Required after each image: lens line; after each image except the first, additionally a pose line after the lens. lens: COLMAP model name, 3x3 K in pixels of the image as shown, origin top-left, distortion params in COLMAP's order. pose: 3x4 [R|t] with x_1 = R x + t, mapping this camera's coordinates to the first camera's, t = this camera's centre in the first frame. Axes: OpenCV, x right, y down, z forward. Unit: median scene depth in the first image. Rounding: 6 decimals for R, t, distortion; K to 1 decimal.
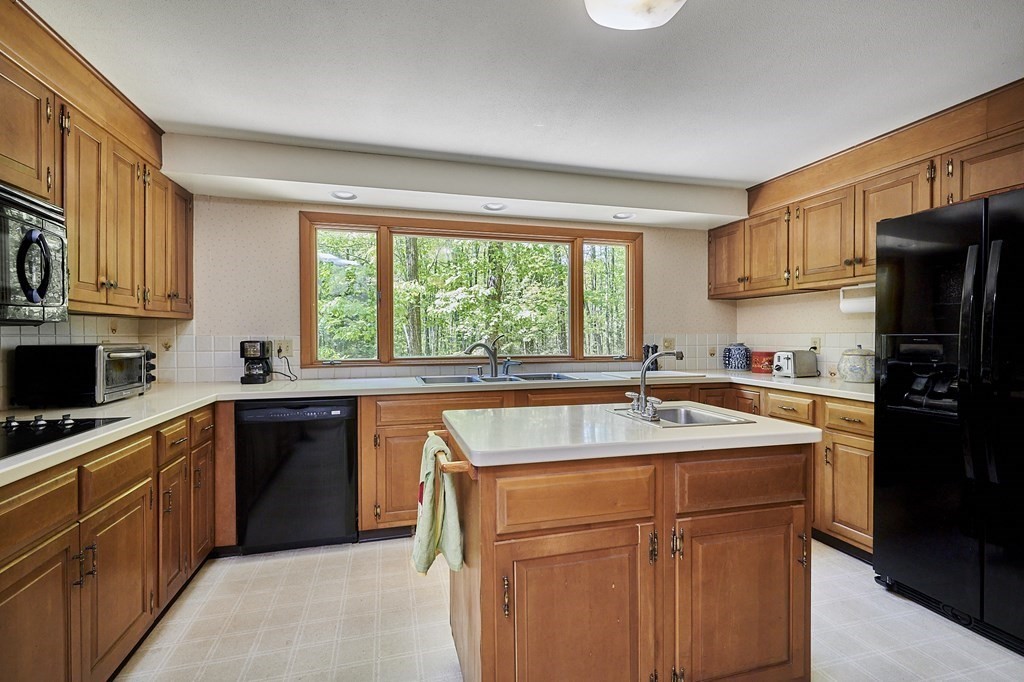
lens RADIAL K [[453.0, 0, 509.8], [0, 453.0, 338.5], [0, 0, 1]] dist [-0.000898, -0.000068]
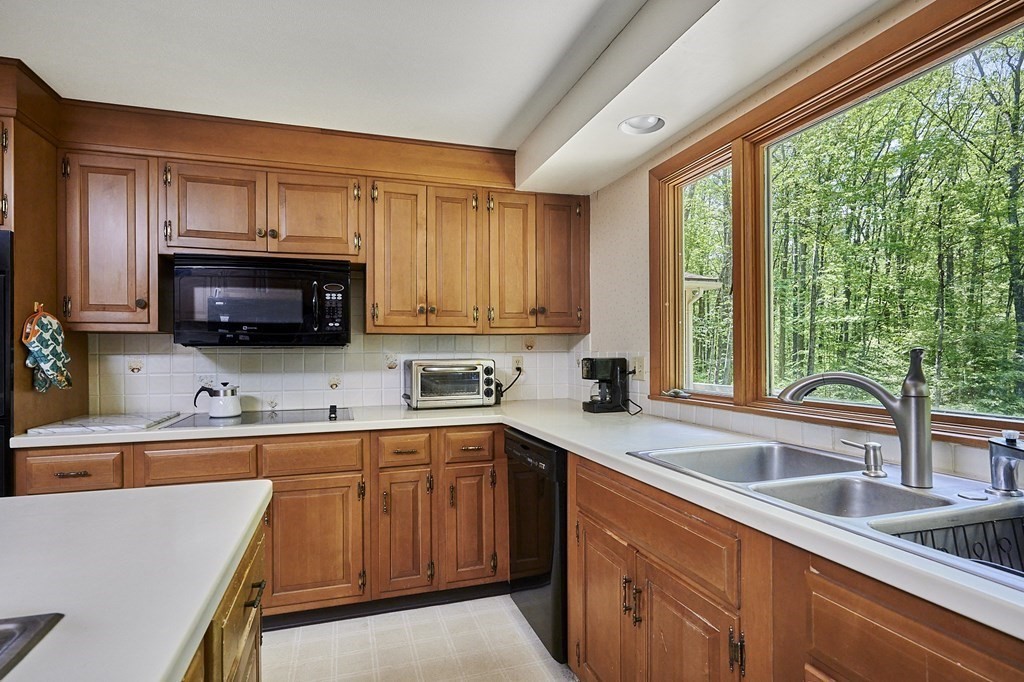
lens RADIAL K [[546.5, 0, 513.2], [0, 546.5, 348.4], [0, 0, 1]] dist [-0.002208, -0.000105]
pose [[0.045137, -0.008791, -0.998942, 0.485037], [-0.000537, 0.999961, -0.008824, -0.003892], [0.998981, 0.000935, 0.045131, 1.006546]]
